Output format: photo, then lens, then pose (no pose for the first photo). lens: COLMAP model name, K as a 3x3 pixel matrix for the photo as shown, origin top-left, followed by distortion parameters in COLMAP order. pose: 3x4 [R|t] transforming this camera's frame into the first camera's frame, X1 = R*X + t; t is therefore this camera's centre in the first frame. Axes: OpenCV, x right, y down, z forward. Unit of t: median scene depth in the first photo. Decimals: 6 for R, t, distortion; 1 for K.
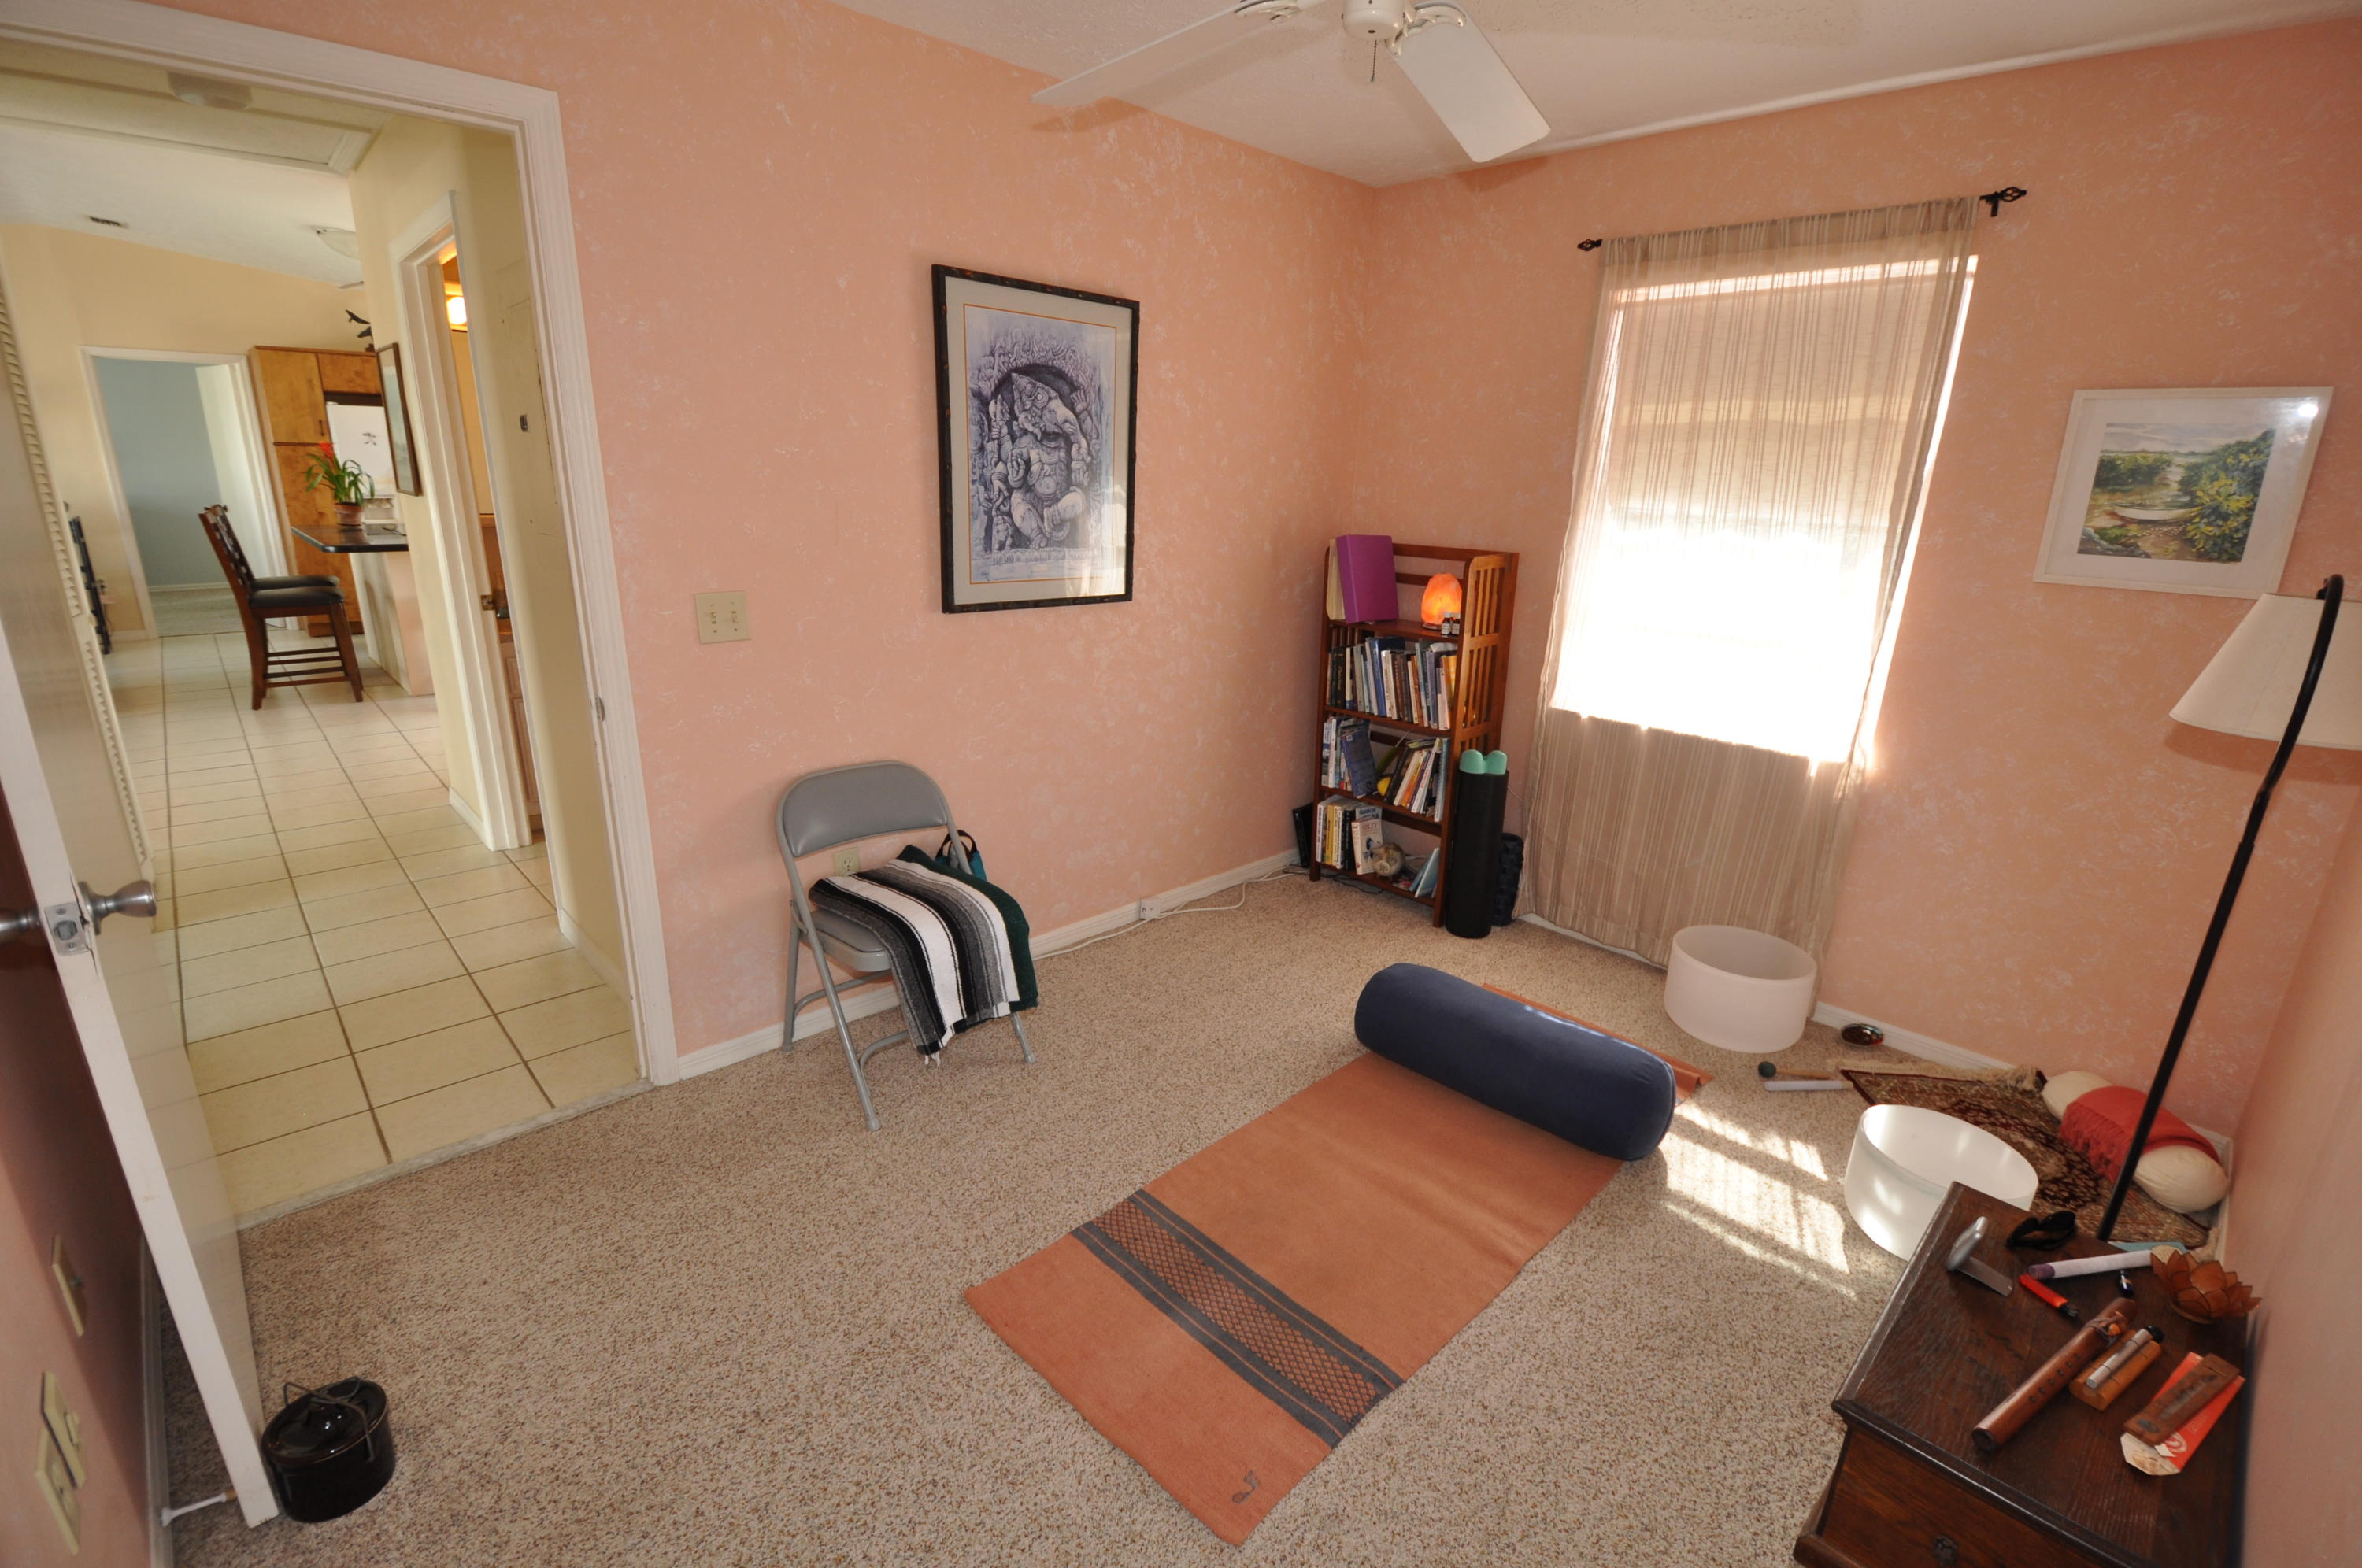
lens RADIAL K [[1036.6, 0, 1202.1], [0, 1036.6, 772.2], [0, 0, 1]] dist [0.019287, -0.025660]
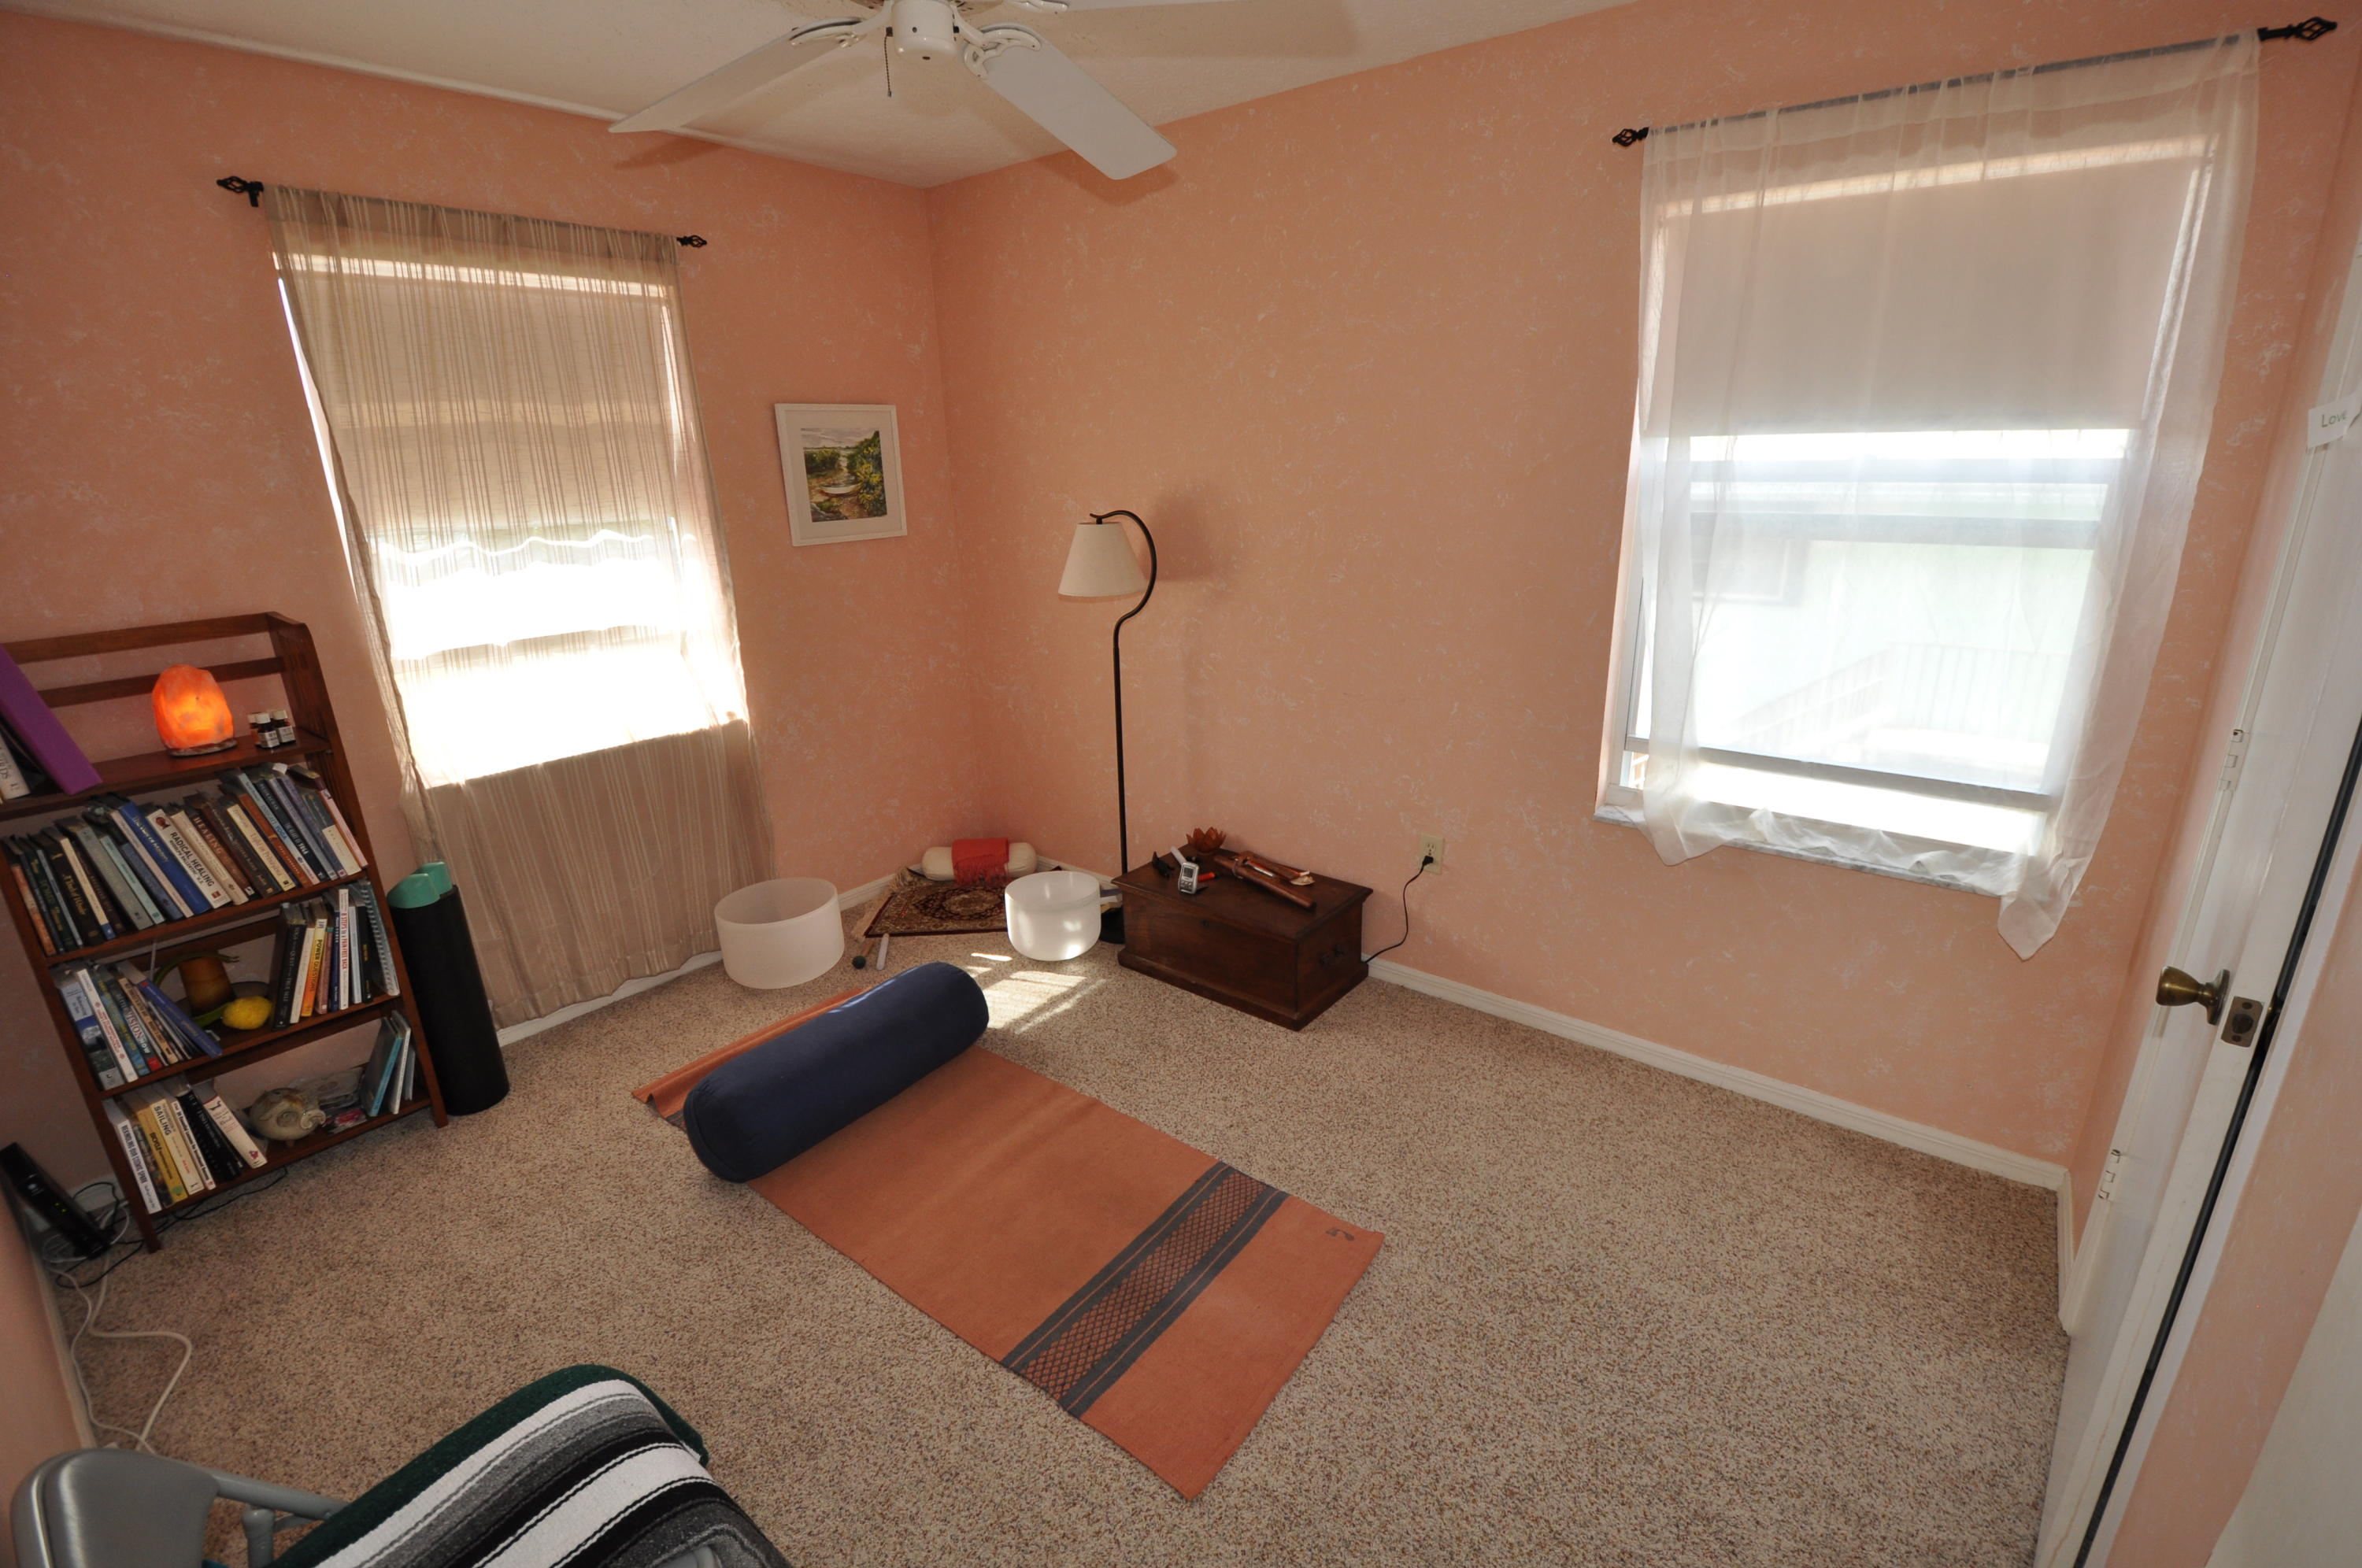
lens RADIAL K [[1036.6, 0, 1202.1], [0, 1036.6, 772.2], [0, 0, 1]] dist [0.019287, -0.025660]
pose [[-0.138481, -0.322134, 0.936511, -0.659701], [0.289246, 0.891237, 0.349332, -0.250913], [-0.947185, 0.319258, -0.030243, 0.658818]]
